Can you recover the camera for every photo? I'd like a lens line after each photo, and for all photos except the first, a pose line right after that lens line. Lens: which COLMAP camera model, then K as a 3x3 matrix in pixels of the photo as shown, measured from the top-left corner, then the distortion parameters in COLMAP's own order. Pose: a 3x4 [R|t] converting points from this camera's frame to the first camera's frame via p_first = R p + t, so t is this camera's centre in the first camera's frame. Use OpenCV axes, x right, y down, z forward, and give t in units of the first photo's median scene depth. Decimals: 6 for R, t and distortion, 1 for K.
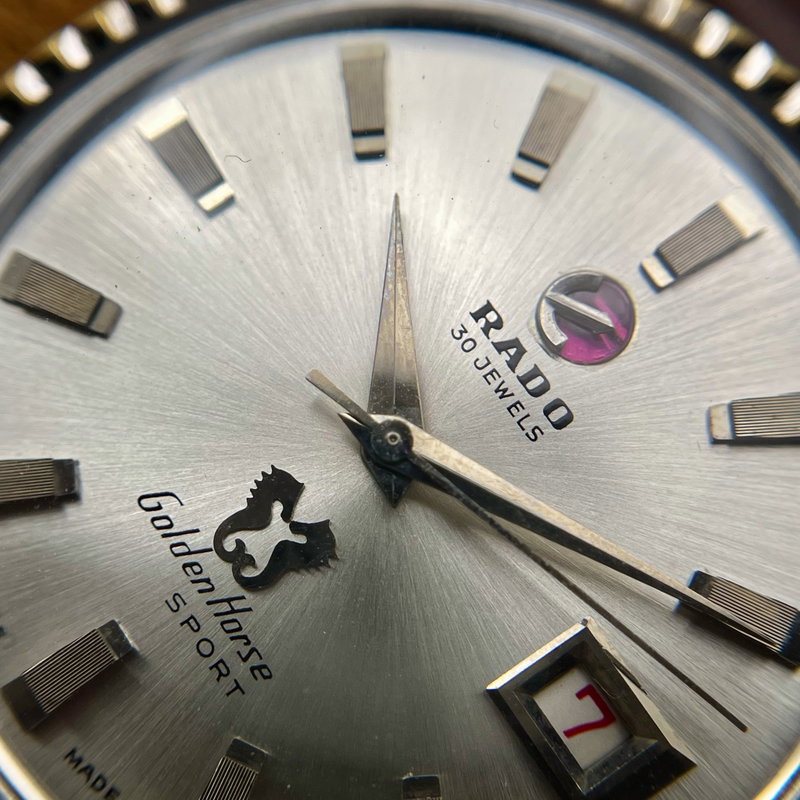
lens RADIAL K [[1625.7, 0, 391.5], [0, 1625.7, 400.2], [0, 0, 1]] dist [0.462631, 0.379505]
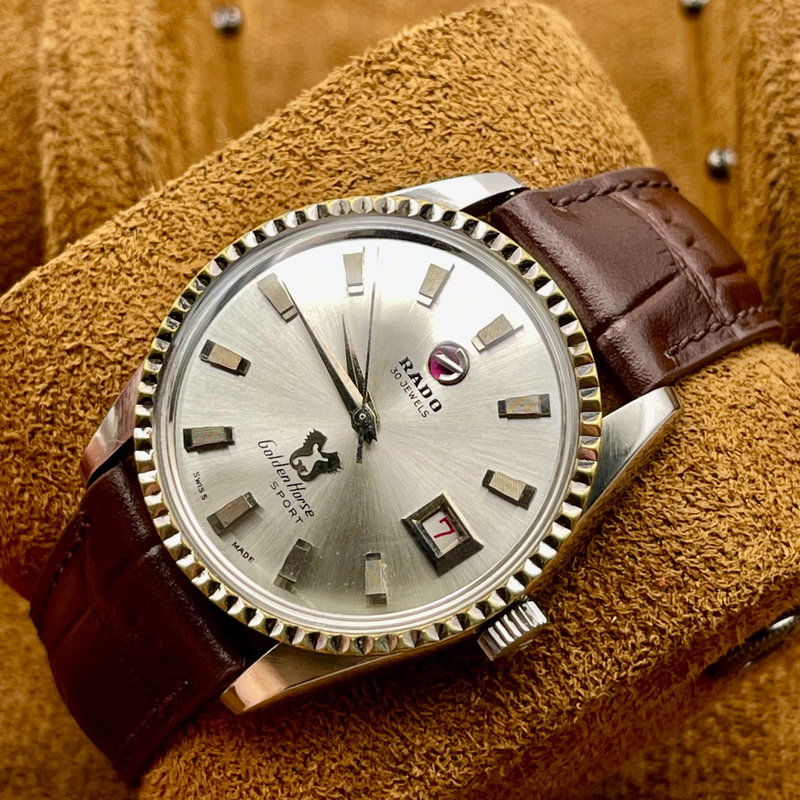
lens RADIAL K [[2278.3, 0, 400.0], [0, 2278.3, 400.0], [0, 0, 1]] dist [0.071300, 0.456106]
pose [[0.995409, -0.013013, -0.094827, 0.364486], [0.012425, 0.999900, -0.006792, 0.022722], [0.094905, 0.005583, 0.995471, -2.265993]]
